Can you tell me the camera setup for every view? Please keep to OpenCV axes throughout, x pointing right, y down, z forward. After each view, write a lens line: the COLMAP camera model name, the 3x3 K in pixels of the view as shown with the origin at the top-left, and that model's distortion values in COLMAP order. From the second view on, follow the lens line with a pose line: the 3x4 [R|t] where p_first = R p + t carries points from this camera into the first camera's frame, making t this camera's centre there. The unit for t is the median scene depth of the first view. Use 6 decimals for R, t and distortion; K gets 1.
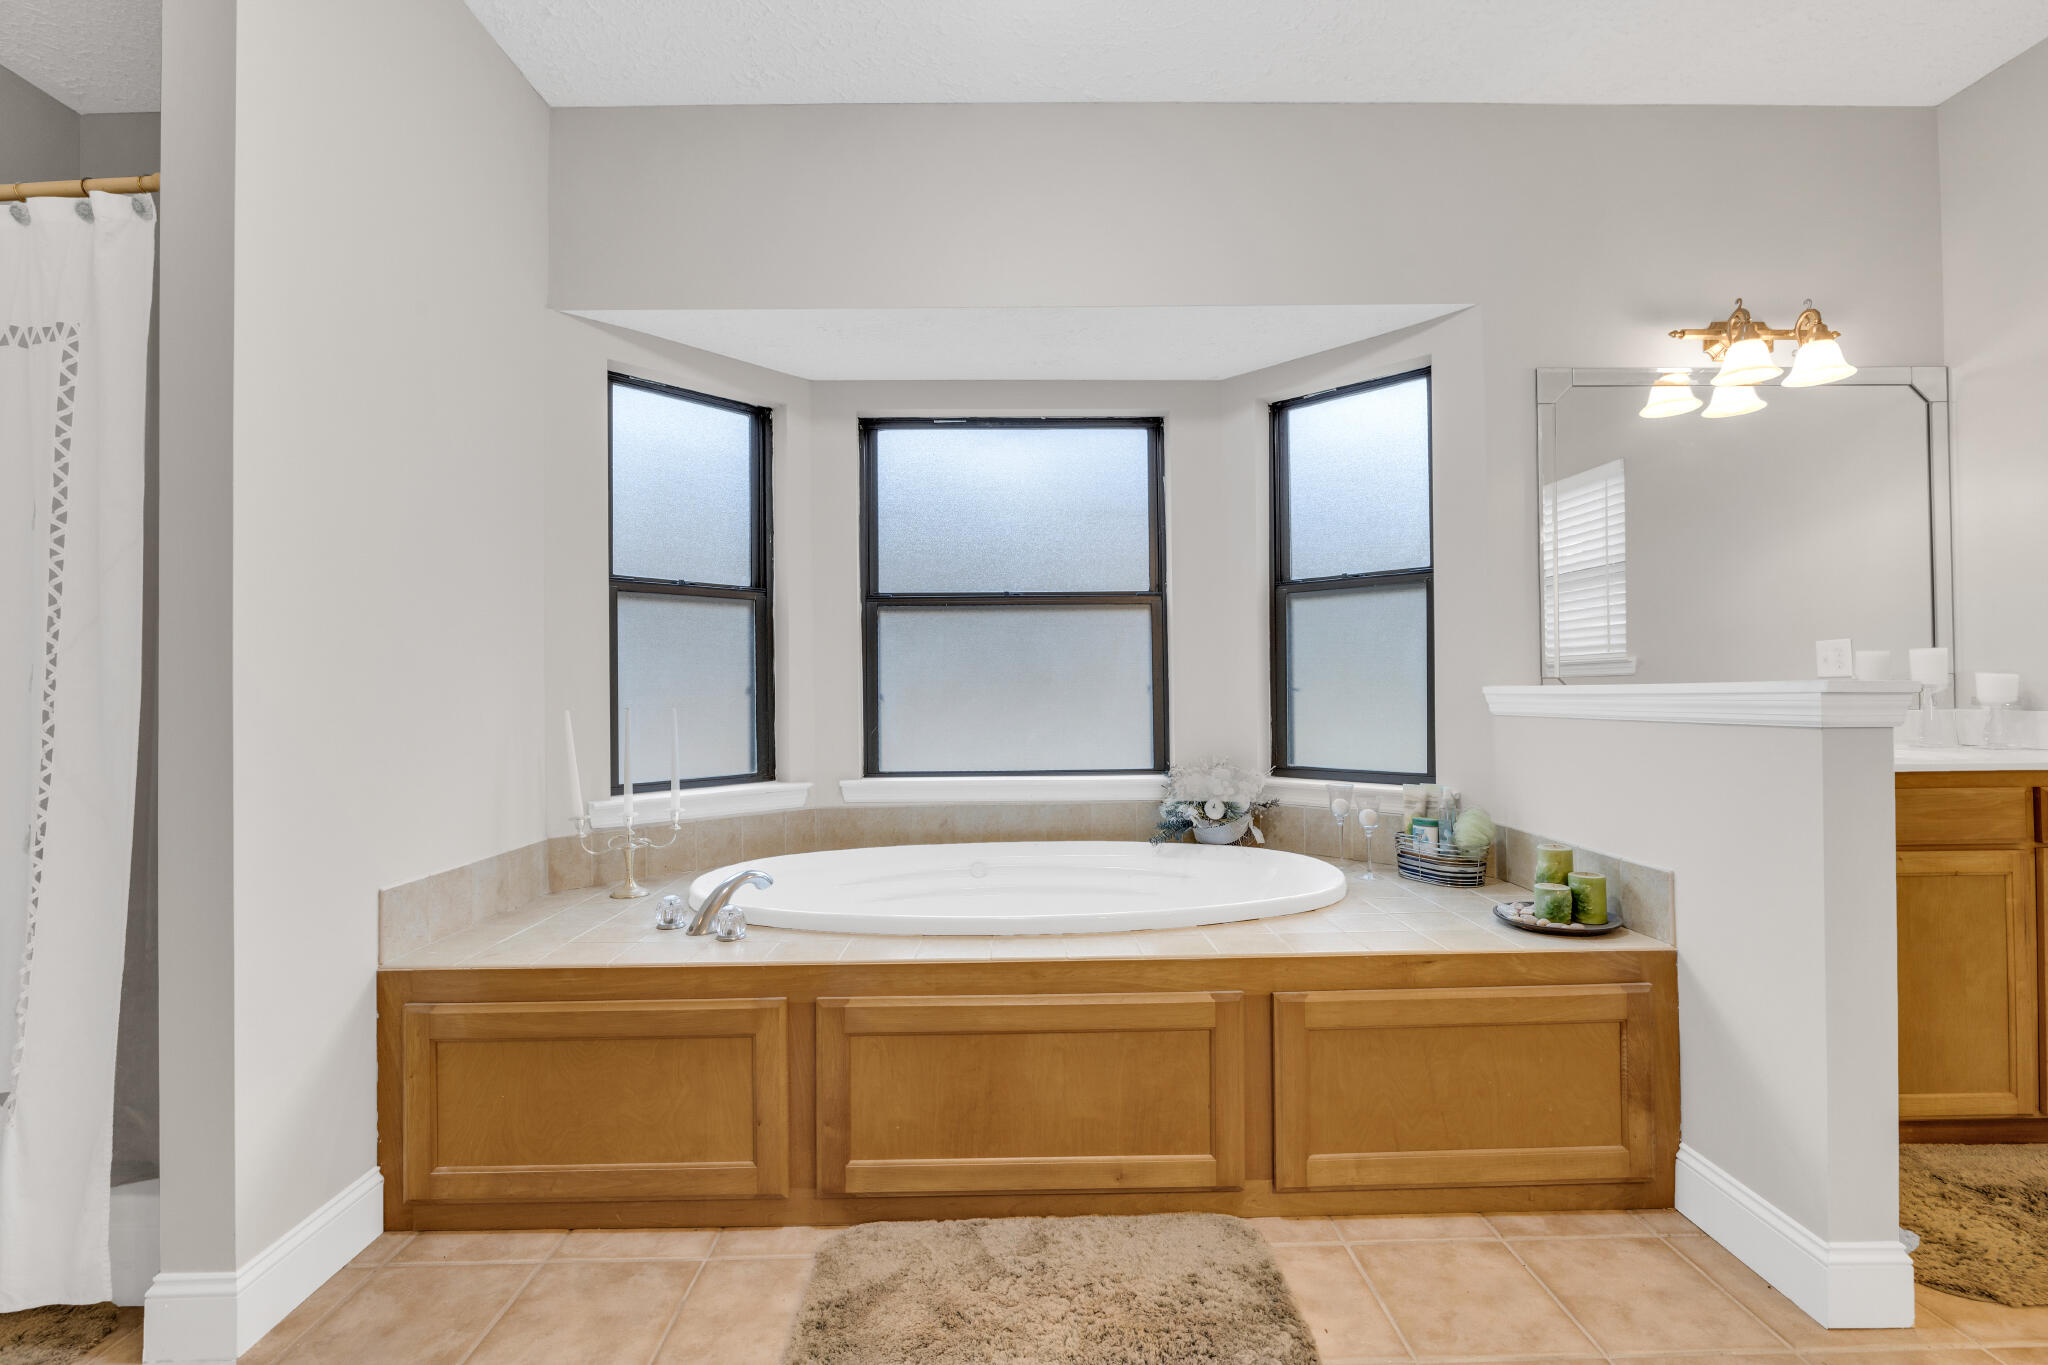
lens RADIAL K [[923.2, 0, 1039.9], [0, 923.2, 699.8], [0, 0, 1]] dist [-0.000116, 0.000069]
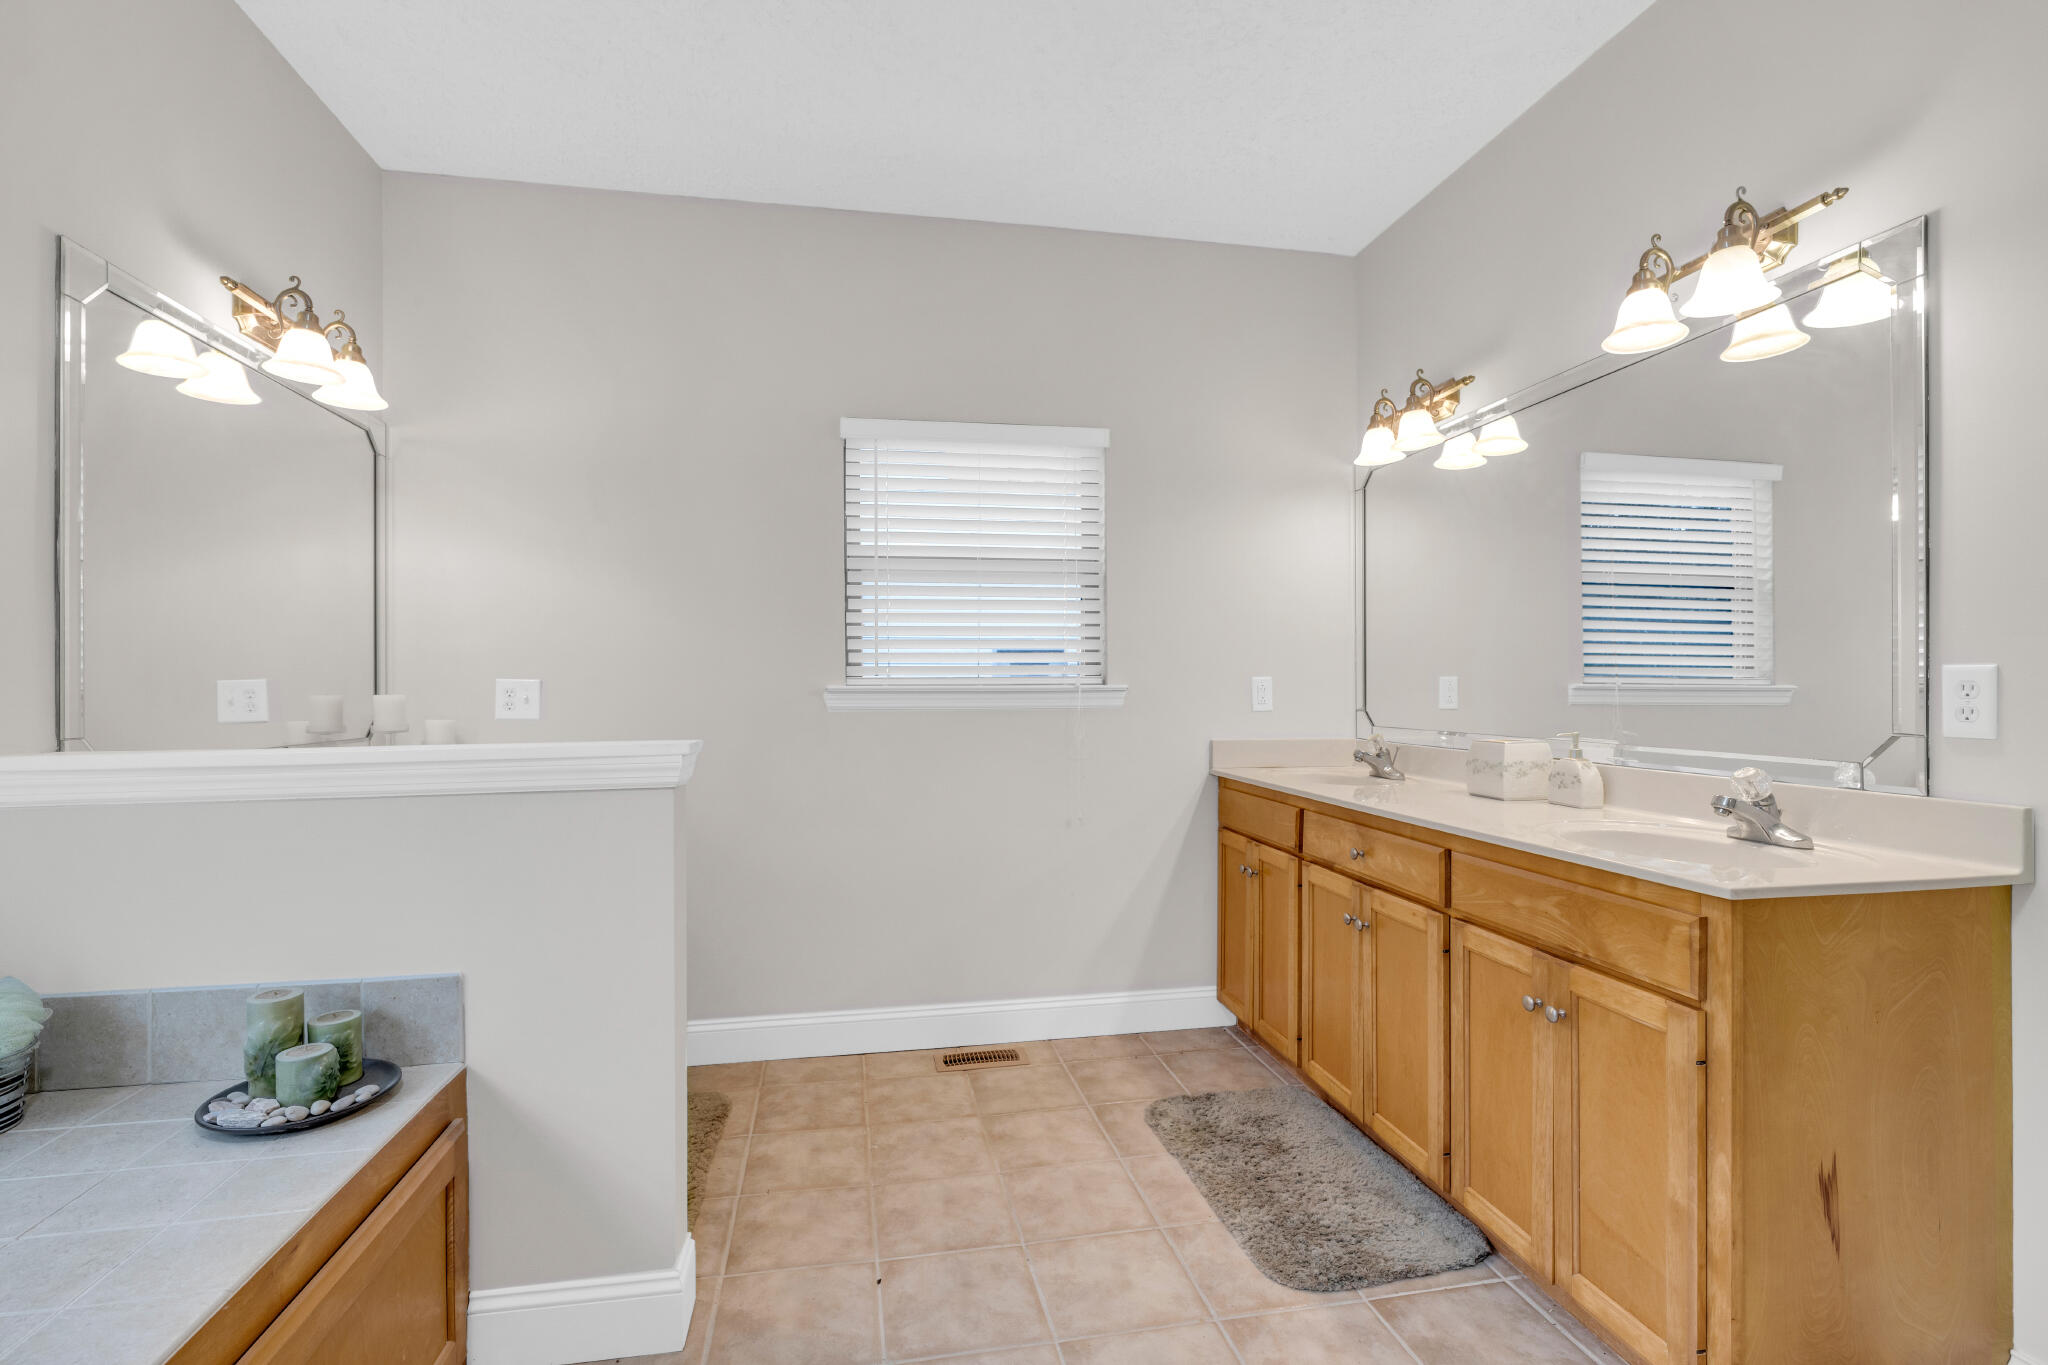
lens RADIAL K [[923.2, 0, 1039.9], [0, 923.2, 699.8], [0, 0, 1]] dist [-0.000116, 0.000069]
pose [[-0.164926, -0.000729, 0.986306, -0.175049], [0.016725, 0.999854, 0.003535, -0.044235], [-0.986164, 0.017079, -0.164890, 0.481353]]
